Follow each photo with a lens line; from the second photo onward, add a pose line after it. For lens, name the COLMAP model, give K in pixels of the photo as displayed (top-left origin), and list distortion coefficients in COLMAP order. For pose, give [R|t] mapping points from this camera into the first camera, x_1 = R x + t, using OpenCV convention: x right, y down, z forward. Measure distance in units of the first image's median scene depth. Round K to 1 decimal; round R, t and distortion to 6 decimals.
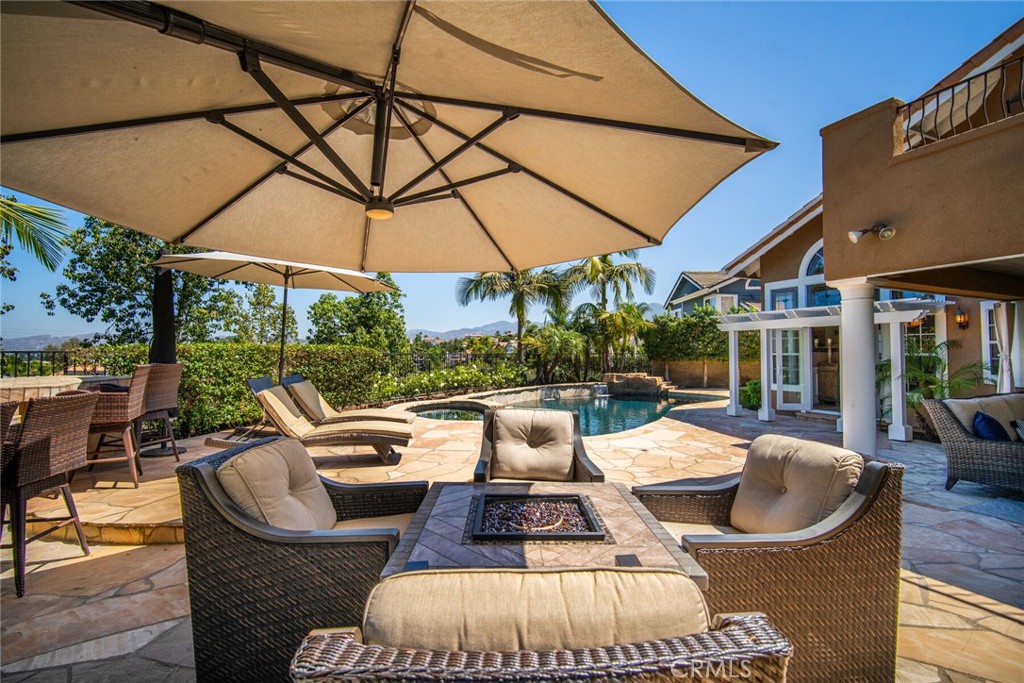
lens RADIAL K [[452.0, 0, 511.4], [0, 452.0, 346.6], [0, 0, 1]] dist [-0.000194, -0.000137]
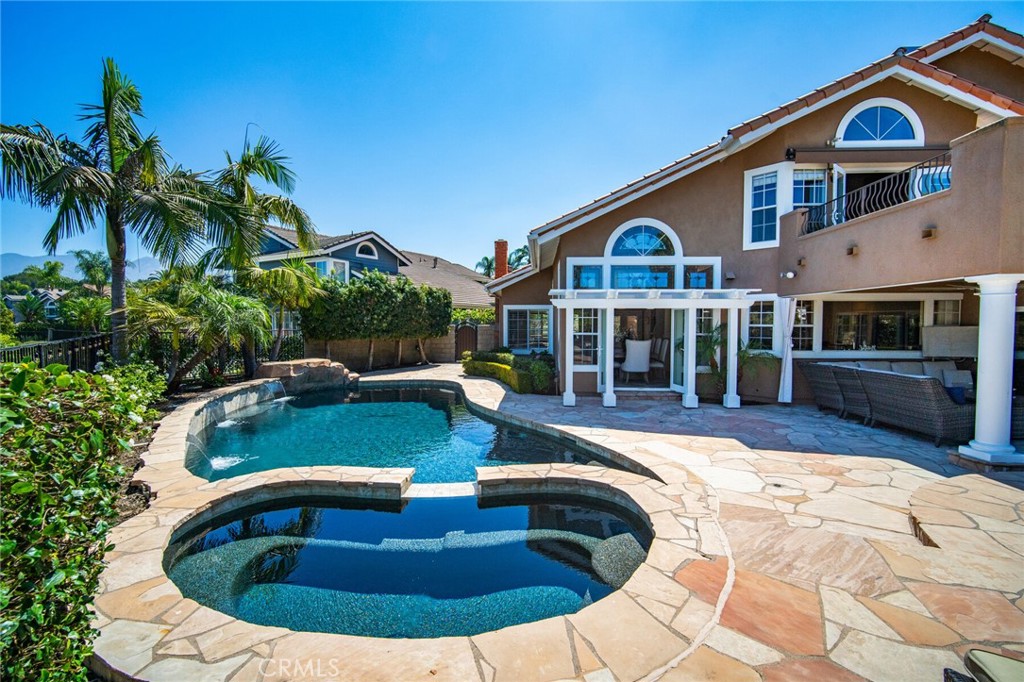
lens RADIAL K [[452.0, 0, 510.4], [0, 452.0, 340.1], [0, 0, 1]] dist [-0.000194, -0.000137]
pose [[0.466369, -0.034323, 0.883924, -0.325997], [-0.013425, 0.998857, 0.045869, -0.012027], [-0.884489, -0.033258, 0.465375, 0.683373]]
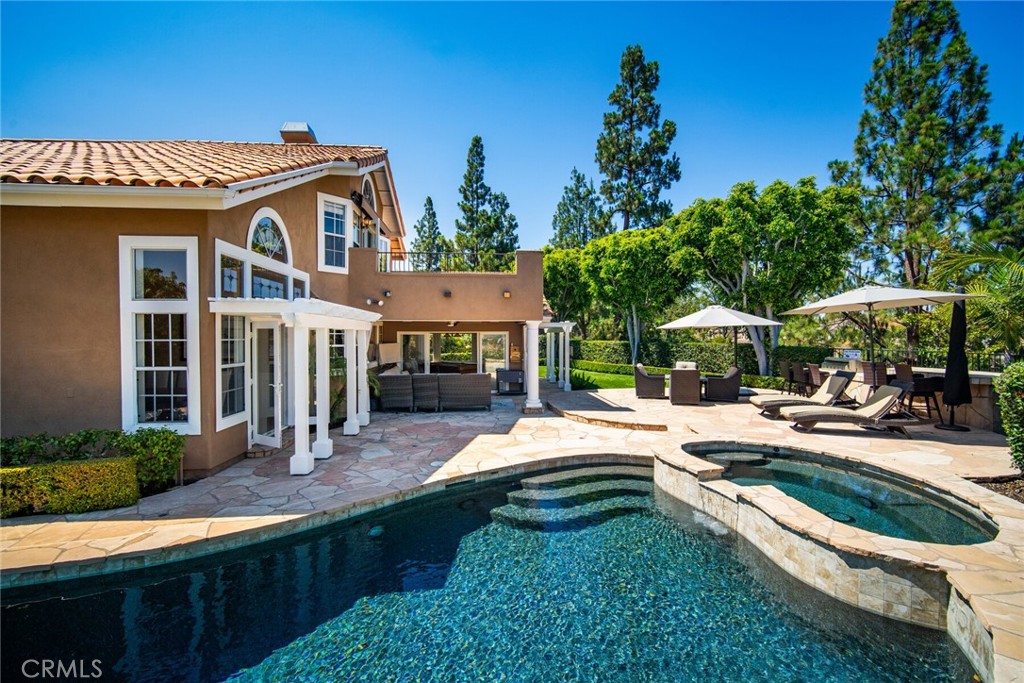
lens RADIAL K [[452.0, 0, 511.3], [0, 452.0, 336.9], [0, 0, 1]] dist [-0.000194, -0.000137]
pose [[-0.945218, 0.001647, 0.326437, 0.043308], [-0.001125, 0.999965, -0.008302, -0.018068], [-0.326439, -0.008215, -0.945183, 1.424373]]
